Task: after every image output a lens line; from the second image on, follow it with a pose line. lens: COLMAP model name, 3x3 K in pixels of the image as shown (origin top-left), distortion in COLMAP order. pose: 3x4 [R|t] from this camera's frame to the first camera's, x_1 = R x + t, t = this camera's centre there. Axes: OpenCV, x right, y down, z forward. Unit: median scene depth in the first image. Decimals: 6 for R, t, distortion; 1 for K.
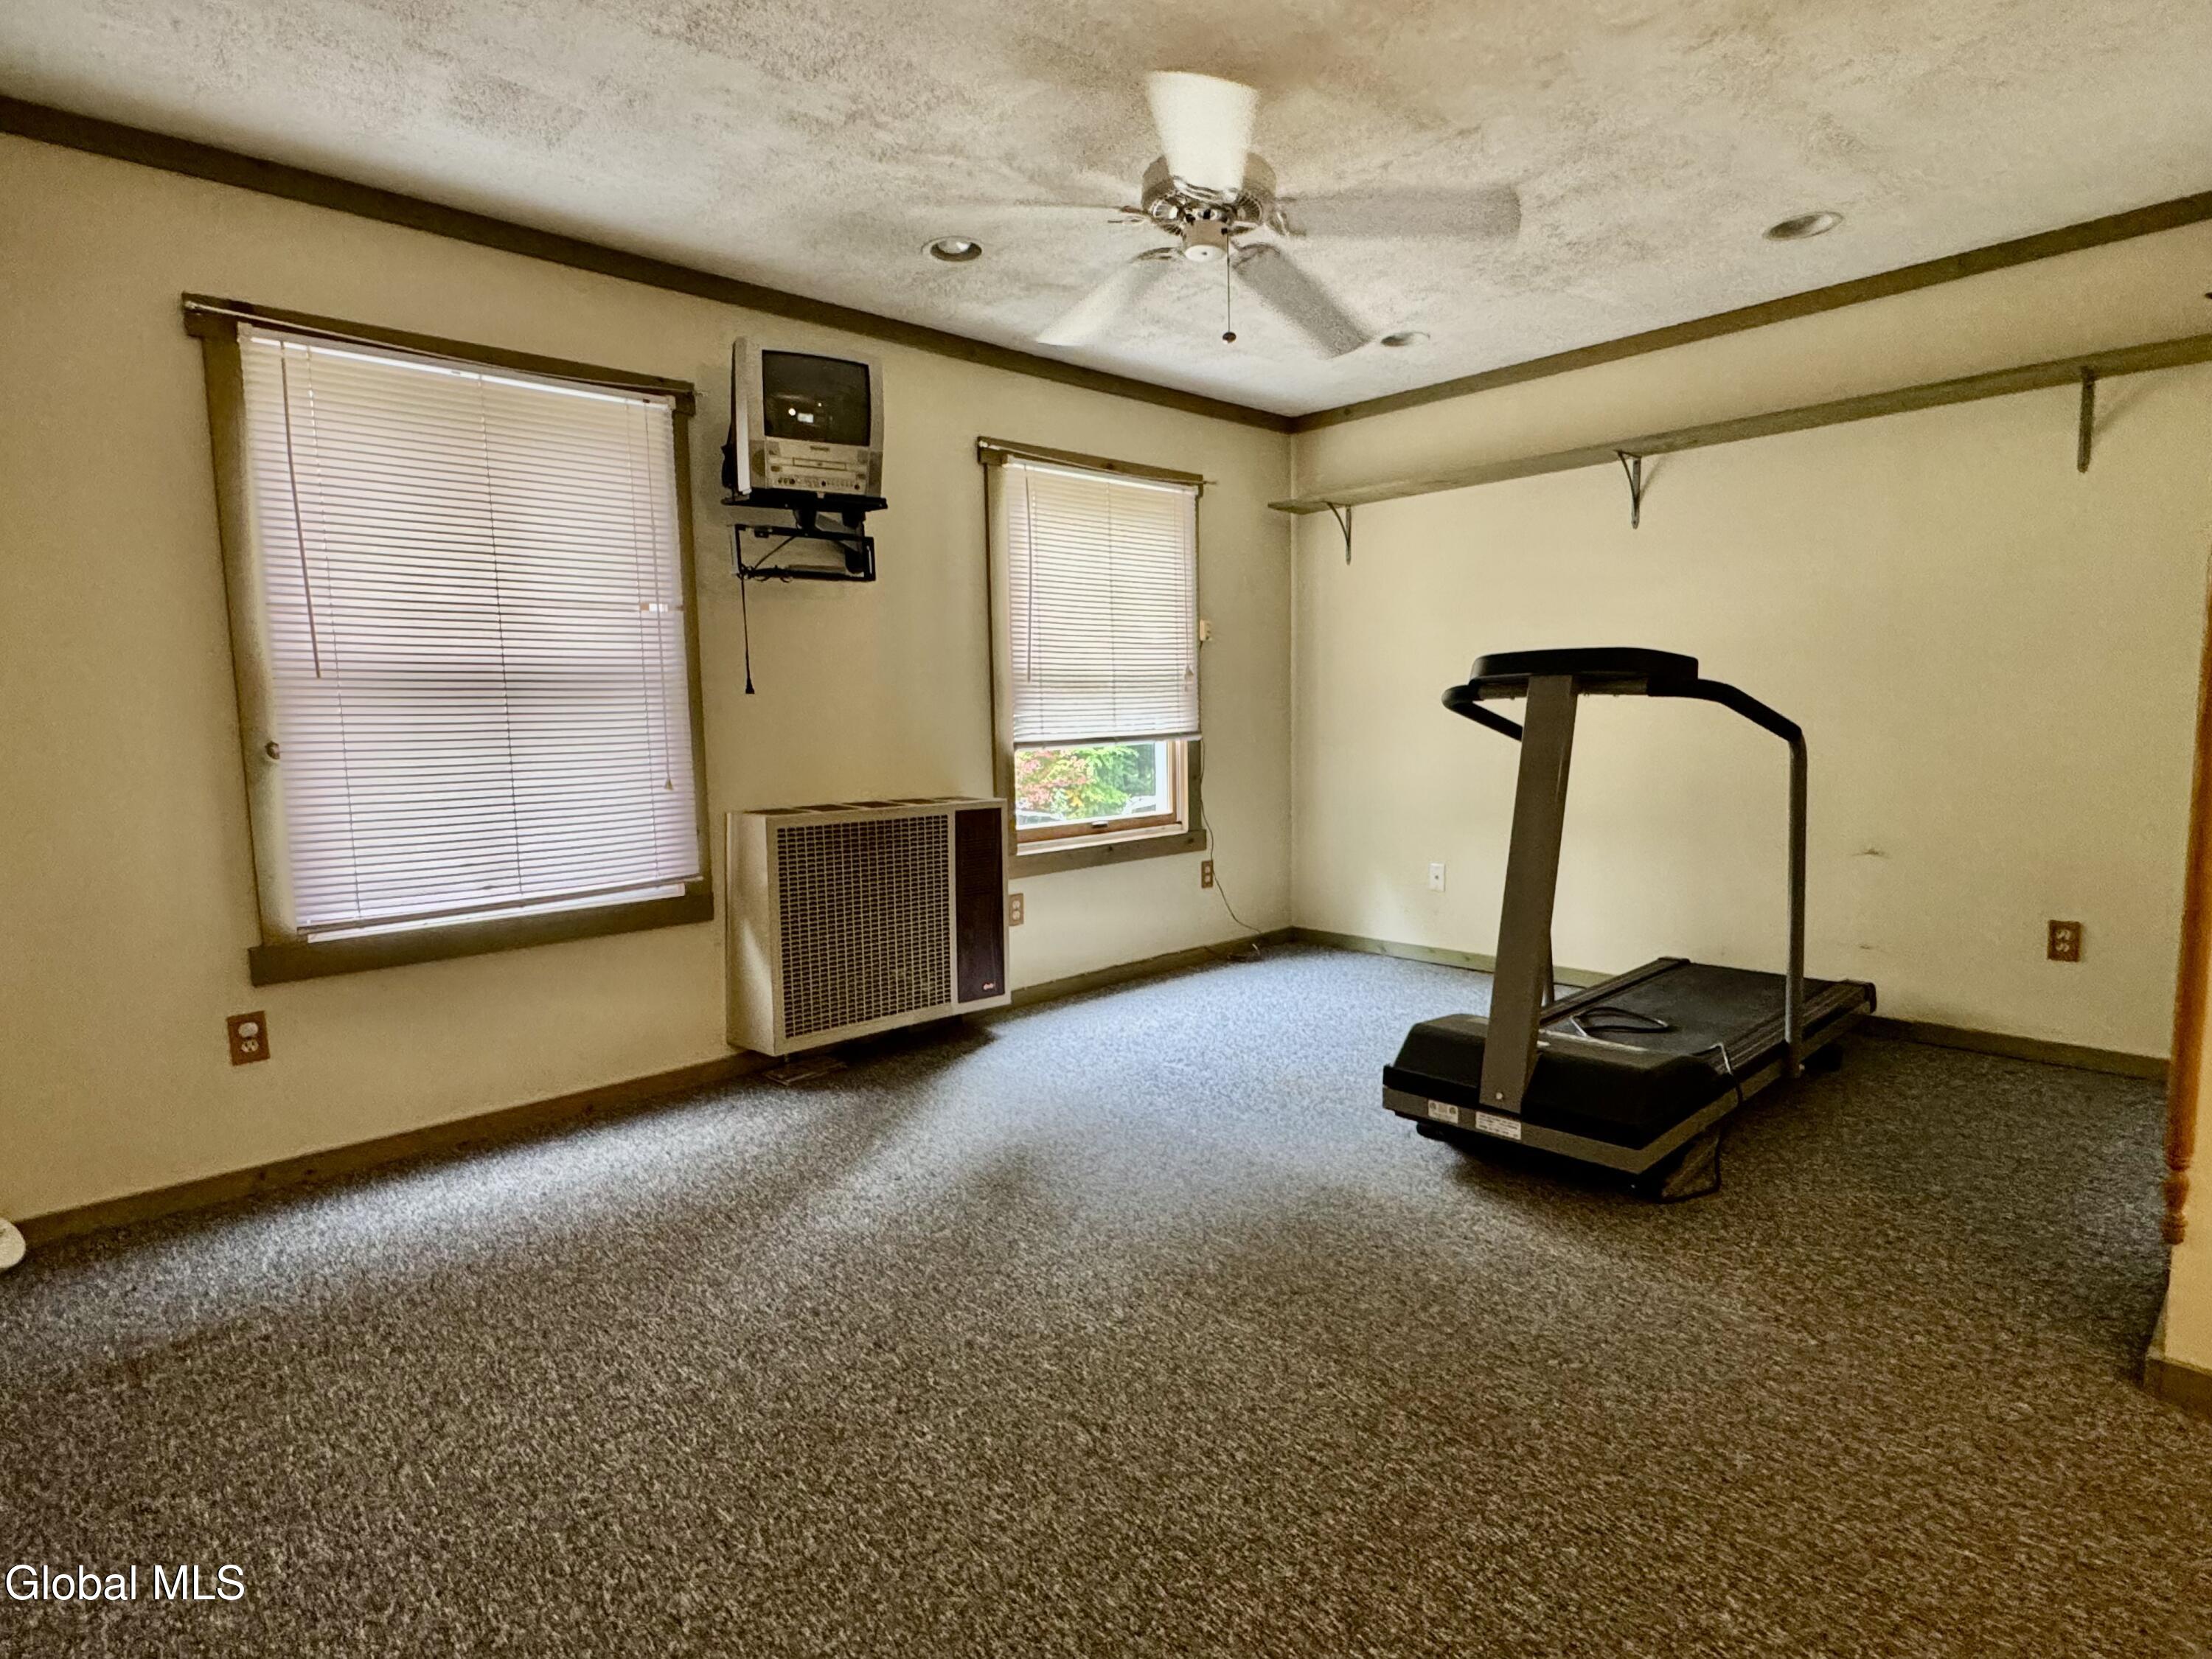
lens RADIAL K [[1133.3, 0, 1093.0], [0, 1133.3, 829.2], [0, 0, 1]] dist [-0.003693, -0.001015]
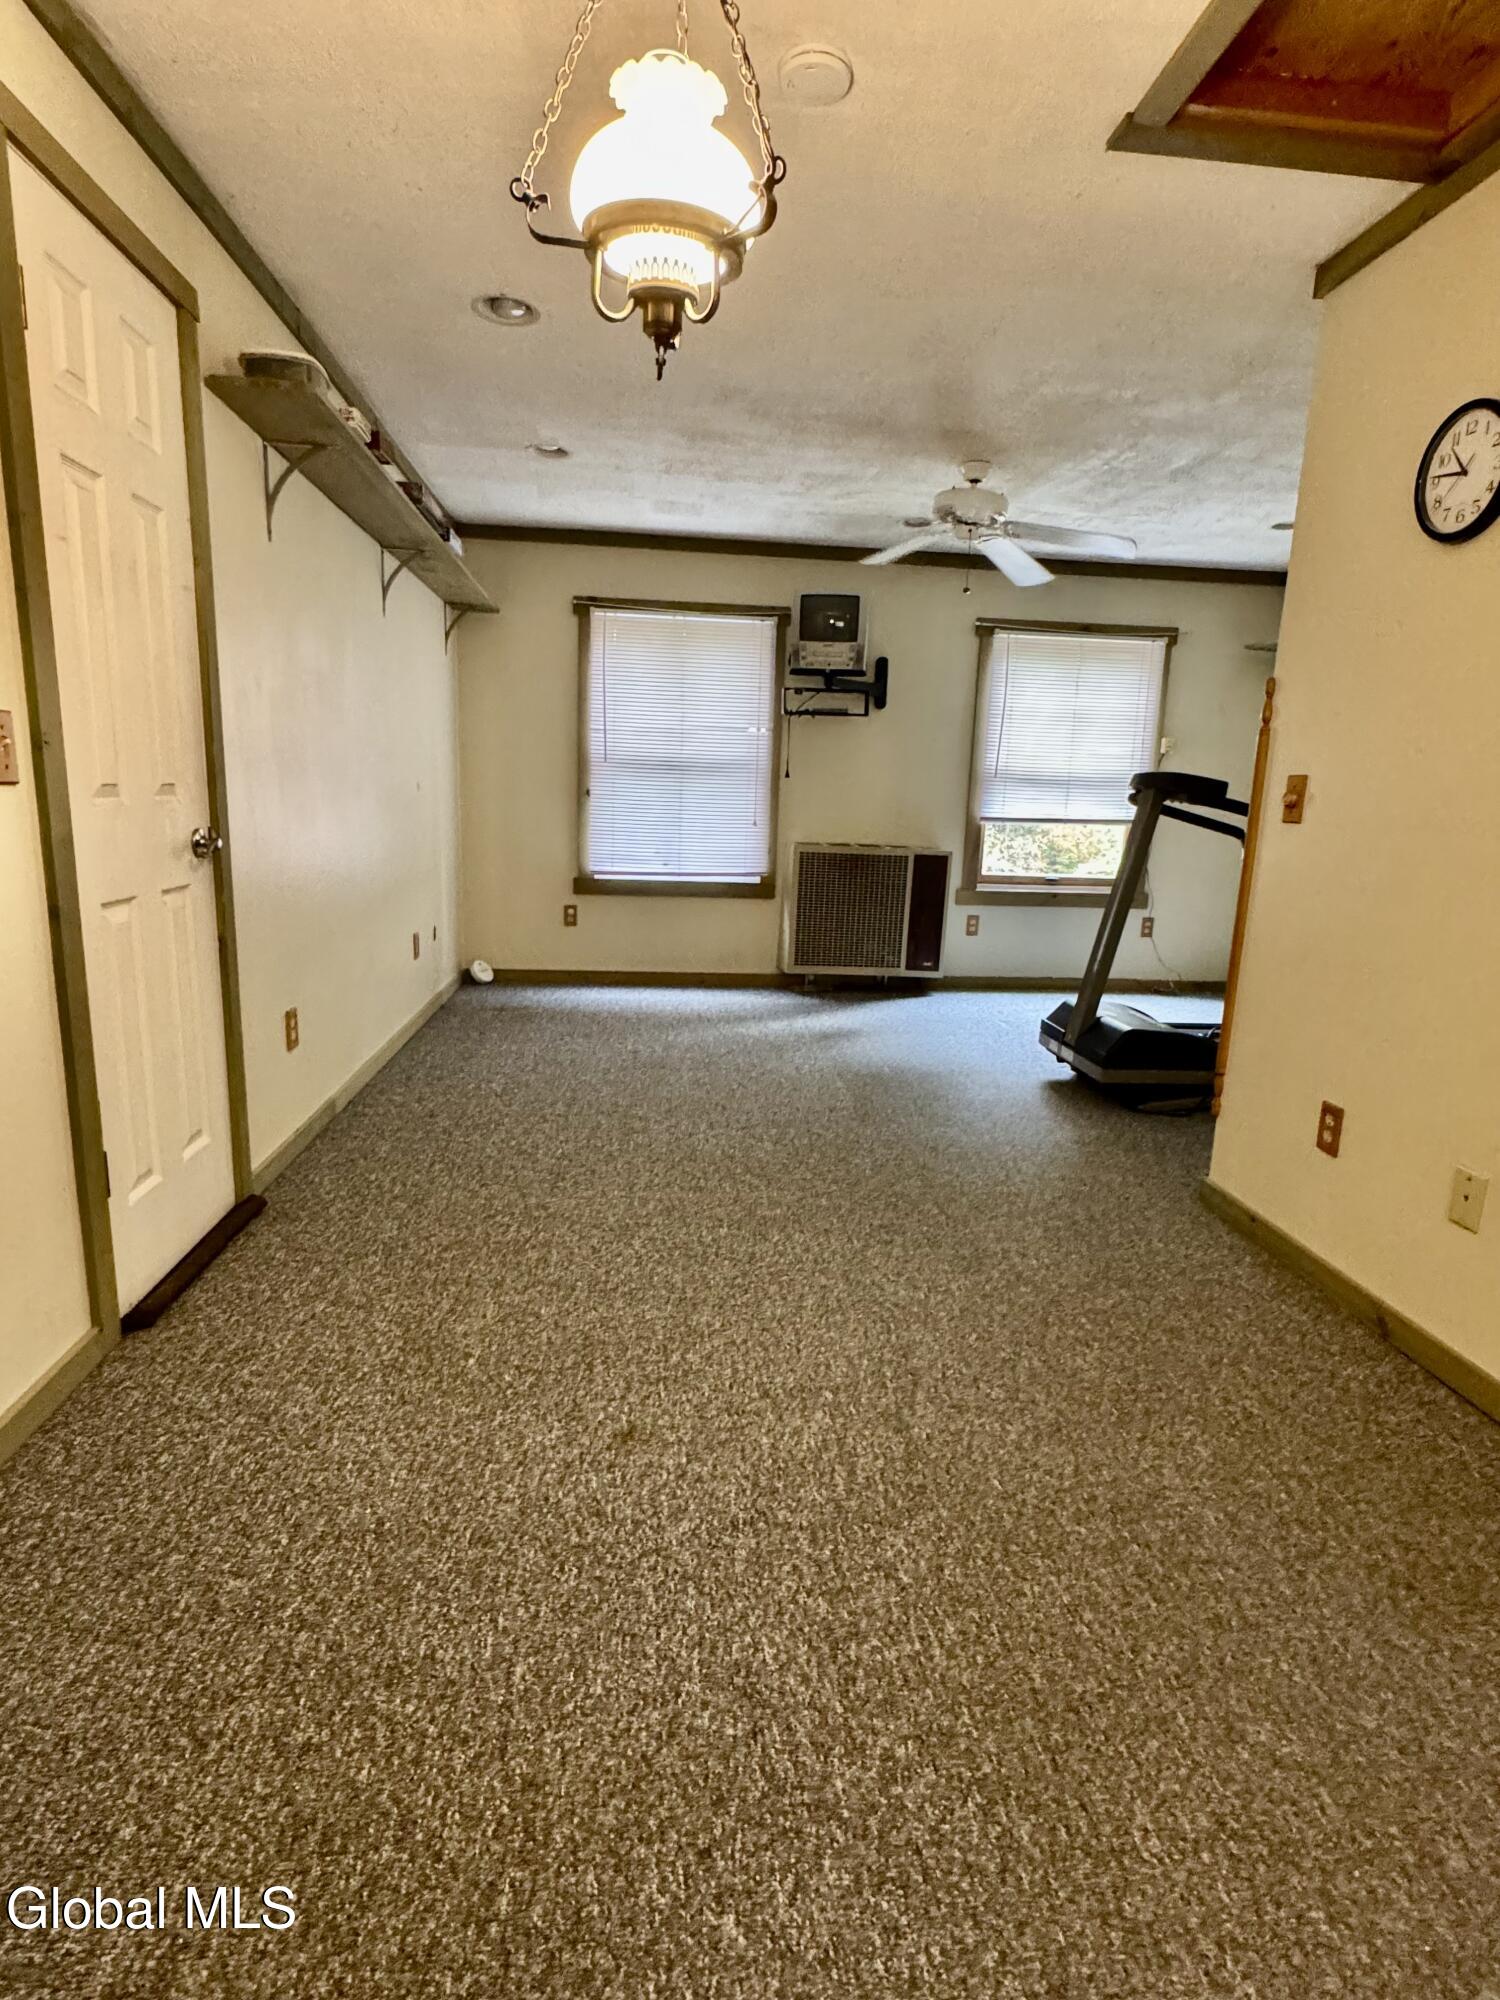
lens RADIAL K [[1024.7, 0, 758.7], [0, 1024.7, 995.3], [0, 0, 1]] dist [-0.003693, -0.001015]
pose [[0.796962, 0.168914, -0.579931, 0.693000], [-0.115248, 0.984988, 0.128516, 0.023851], [0.592933, -0.035587, 0.804465, -0.410245]]
